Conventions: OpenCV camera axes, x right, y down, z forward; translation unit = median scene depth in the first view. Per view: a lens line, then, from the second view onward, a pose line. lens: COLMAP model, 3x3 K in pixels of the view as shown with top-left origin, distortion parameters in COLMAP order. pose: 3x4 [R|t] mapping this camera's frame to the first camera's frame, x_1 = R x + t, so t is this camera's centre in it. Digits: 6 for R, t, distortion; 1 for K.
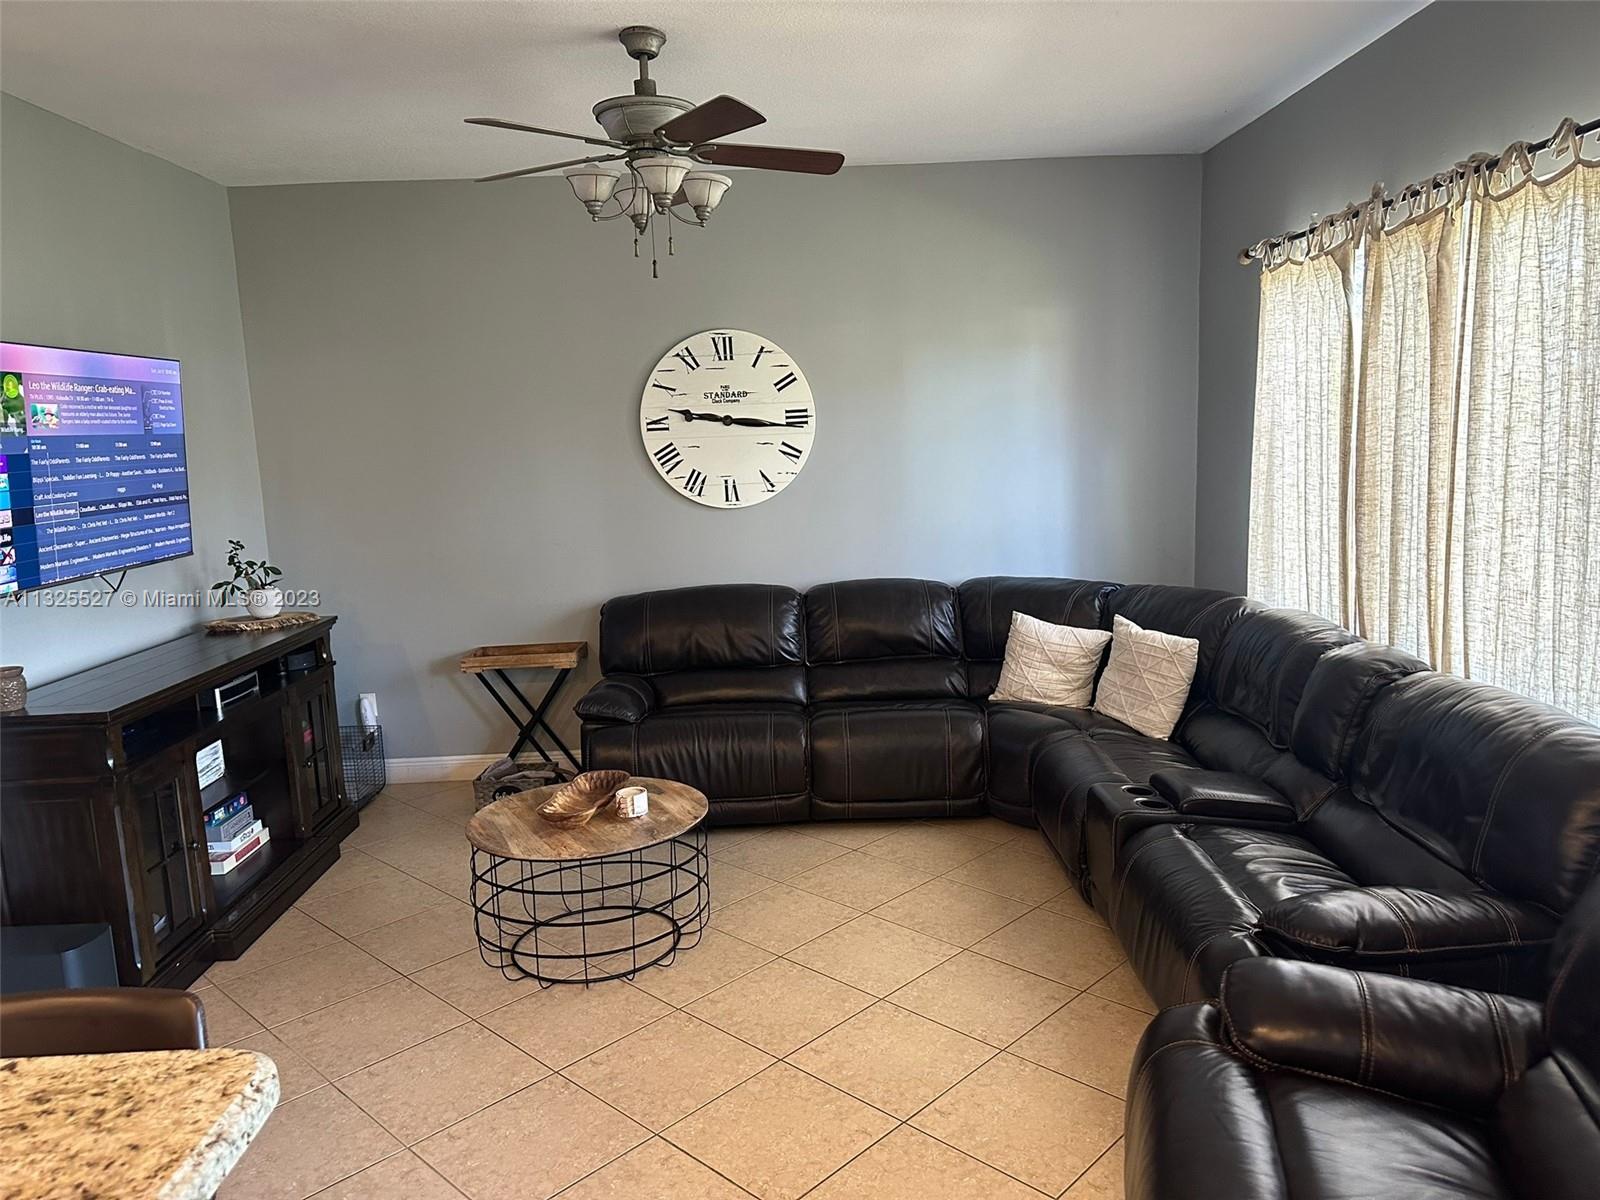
lens RADIAL K [[1139.1, 0, 803.0], [0, 1139.1, 613.5], [0, 0, 1]] dist [0.066908, -0.065724]
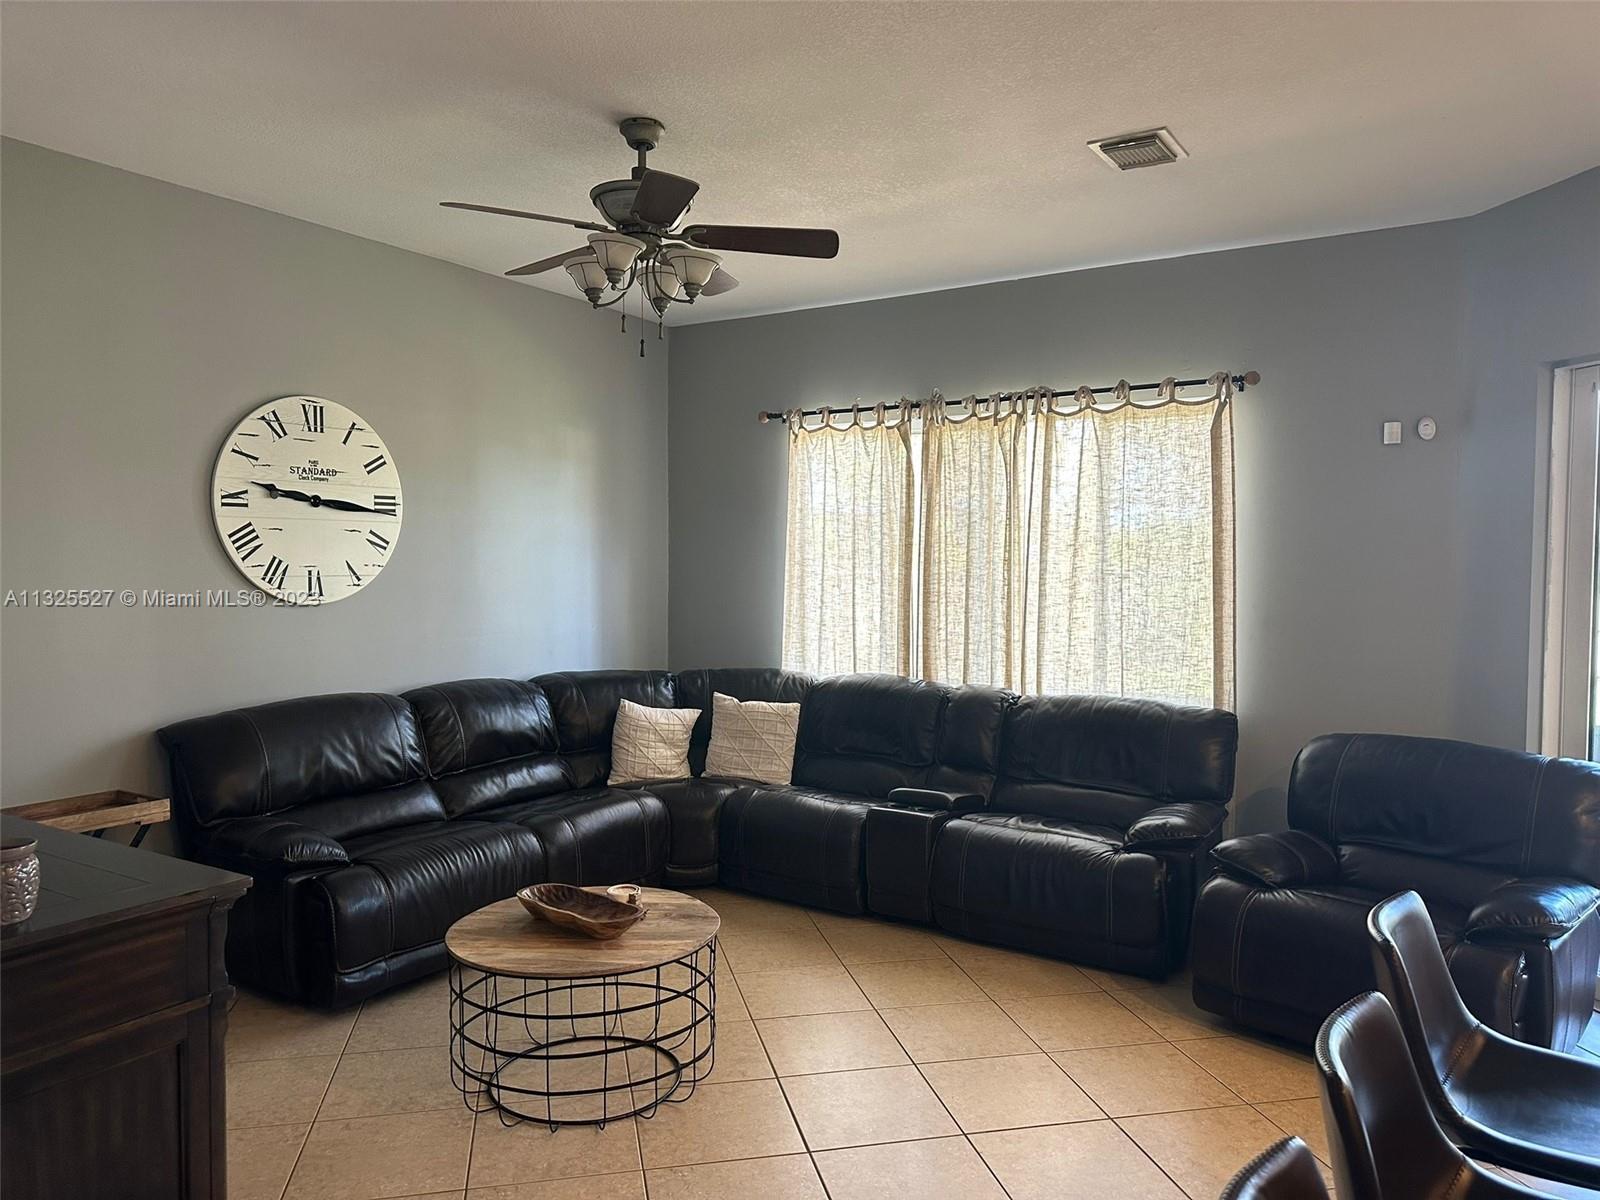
lens RADIAL K [[1139.1, 0, 830.0], [0, 1139.1, 588.2], [0, 0, 1]] dist [0.066908, -0.065724]
pose [[0.533763, 0.020954, 0.845374, -0.624589], [0.102825, 0.990667, -0.089479, 0.011692], [-0.839359, 0.134686, 0.526627, 0.252687]]
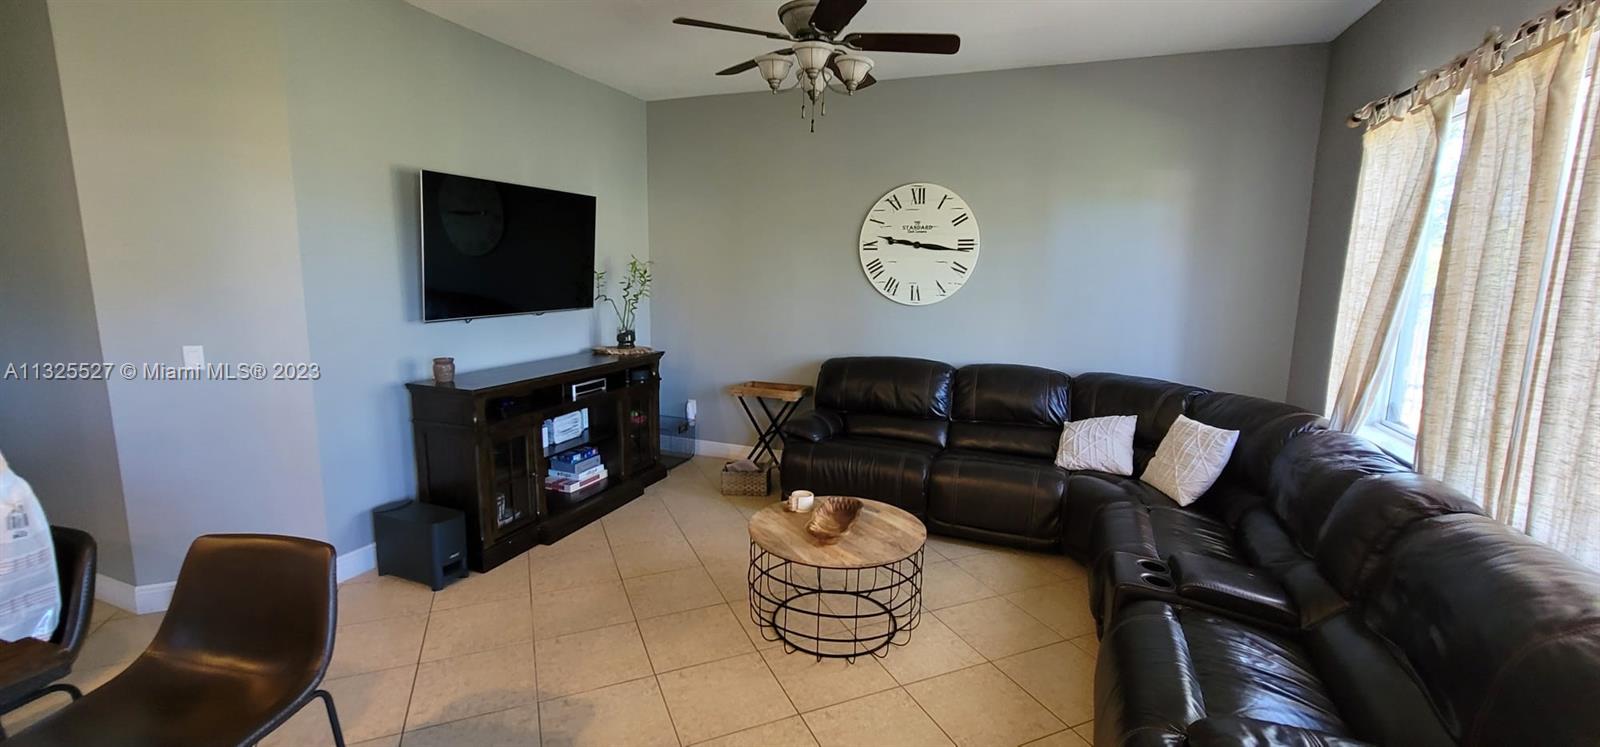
lens RADIAL K [[669.2, 0, 796.4], [0, 669.2, 371.6], [0, 0, 1]] dist [0.001421, 0.003569]
pose [[0.922477, 0.113202, -0.369082, 0.133763], [-0.113193, 0.993335, 0.021755, -0.011005], [0.369085, 0.021708, 0.929142, 0.165506]]
